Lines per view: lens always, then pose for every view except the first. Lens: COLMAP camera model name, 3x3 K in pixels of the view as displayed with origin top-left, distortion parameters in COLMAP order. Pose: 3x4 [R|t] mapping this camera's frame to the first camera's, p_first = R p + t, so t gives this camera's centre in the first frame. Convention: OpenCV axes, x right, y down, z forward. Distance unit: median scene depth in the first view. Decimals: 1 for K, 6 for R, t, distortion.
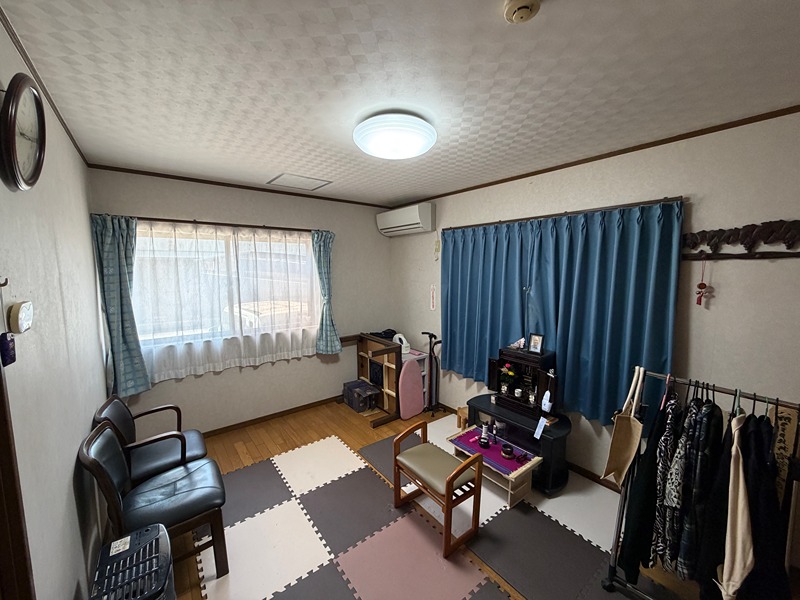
lens RADIAL K [[320.5, 0, 398.7], [0, 320.5, 300.7], [0, 0, 1]] dist [-0.001307, 0.000747]
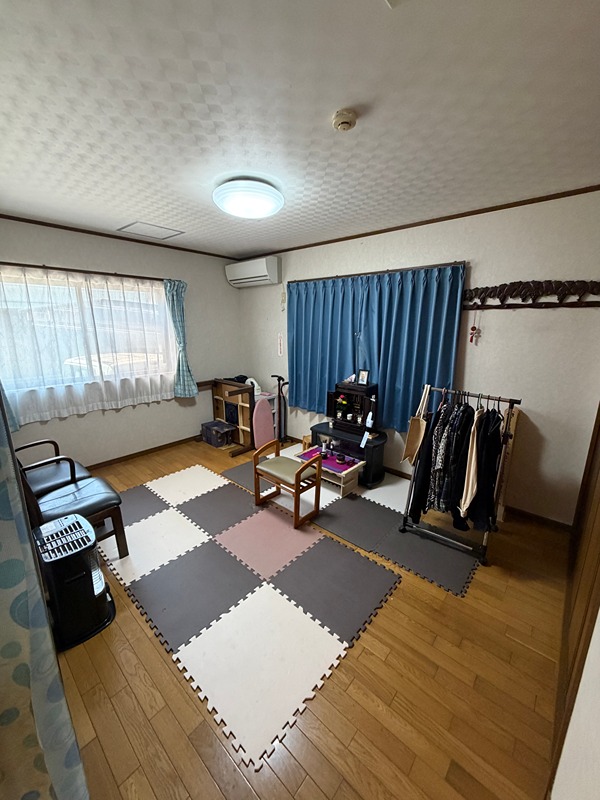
lens RADIAL K [[320.5, 0, 300.0], [0, 320.5, 398.9], [0, 0, 1]] dist [-0.001307, 0.000747]
pose [[0.984262, -0.034311, 0.173352, -0.042012], [0.012003, 0.991685, 0.128128, 0.055427], [-0.176307, -0.124031, 0.976490, -0.215067]]
